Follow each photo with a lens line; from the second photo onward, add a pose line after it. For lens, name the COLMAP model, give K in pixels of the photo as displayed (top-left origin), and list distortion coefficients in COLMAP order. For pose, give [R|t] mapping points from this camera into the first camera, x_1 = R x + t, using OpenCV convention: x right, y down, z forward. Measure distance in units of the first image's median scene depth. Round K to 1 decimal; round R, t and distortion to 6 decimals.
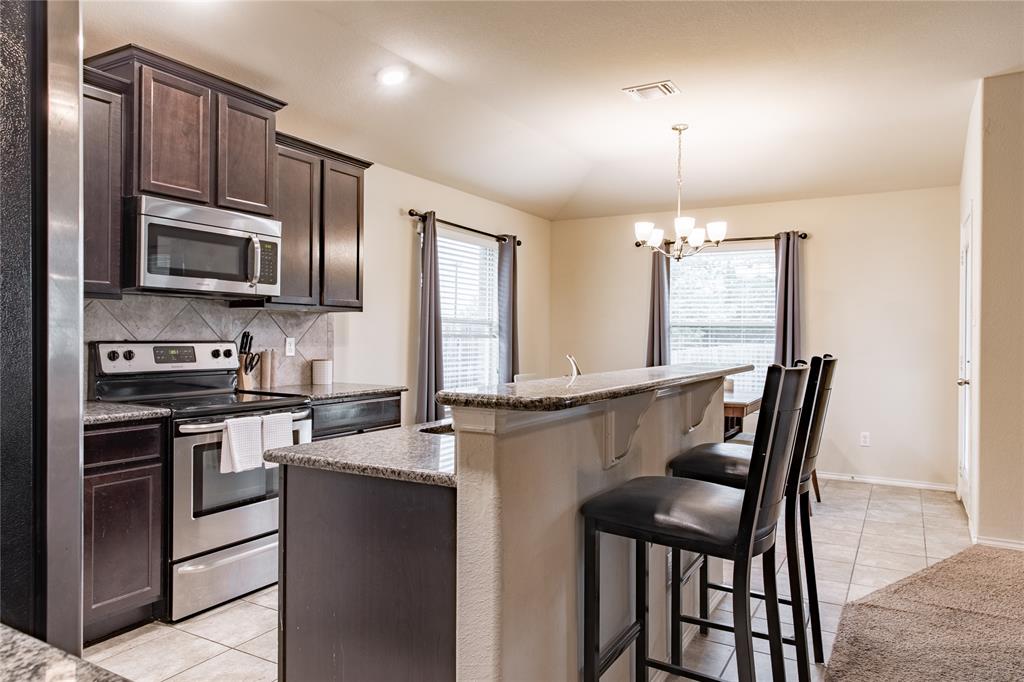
lens RADIAL K [[680.1, 0, 513.1], [0, 680.1, 338.1], [0, 0, 1]] dist [0.004477, 0.000107]
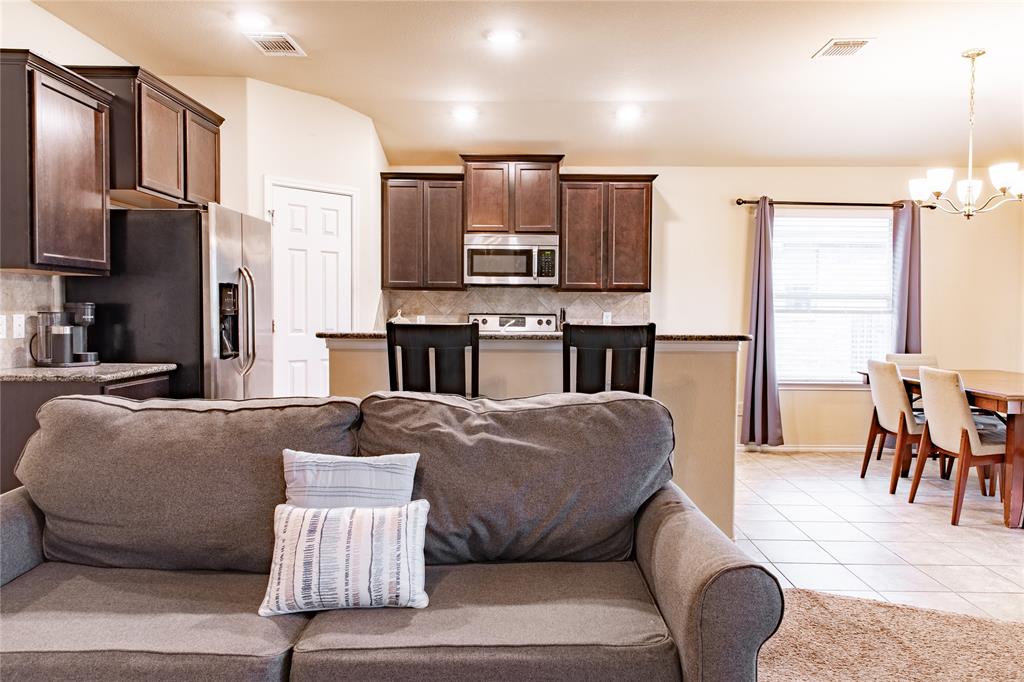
lens RADIAL K [[707.3, 0, 525.2], [0, 707.3, 339.9], [0, 0, 1]] dist [-0.000846, -0.000997]
pose [[0.493325, 0.031548, -0.869273, 1.038108], [-0.005092, 0.999430, 0.033381, 0.010035], [0.869830, -0.012041, 0.493204, 0.163752]]
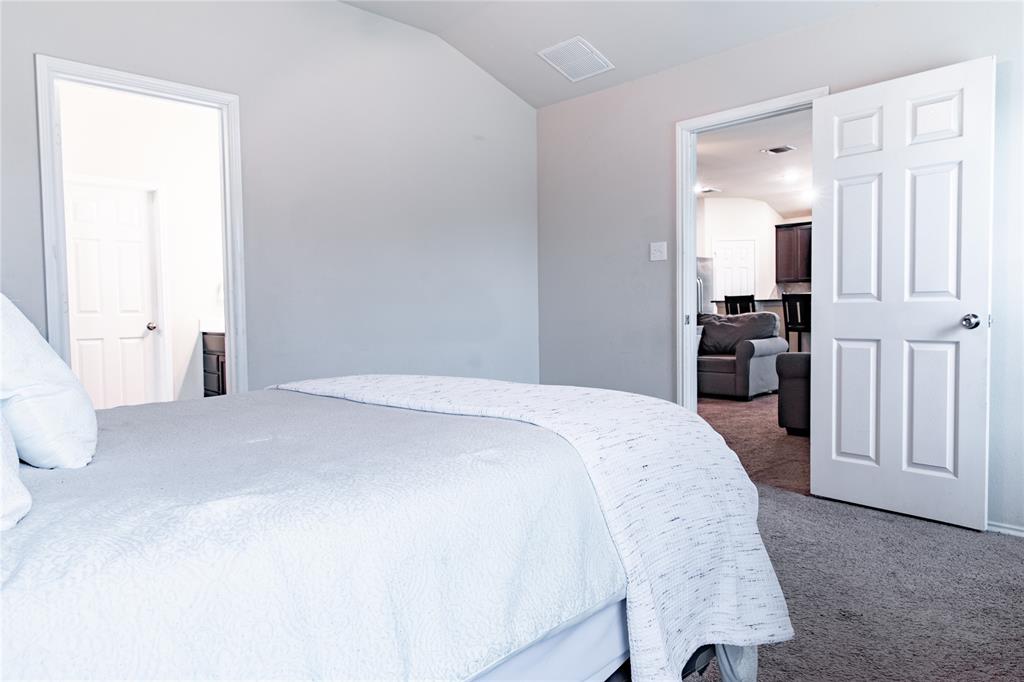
lens RADIAL K [[680.1, 0, 513.1], [0, 680.1, 338.1], [0, 0, 1]] dist [0.004477, 0.000107]
pose [[-0.281346, 0.040370, -0.958757, 2.923238], [0.012500, 0.999184, 0.038404, 0.071071], [0.959525, -0.001180, -0.281621, 0.410704]]
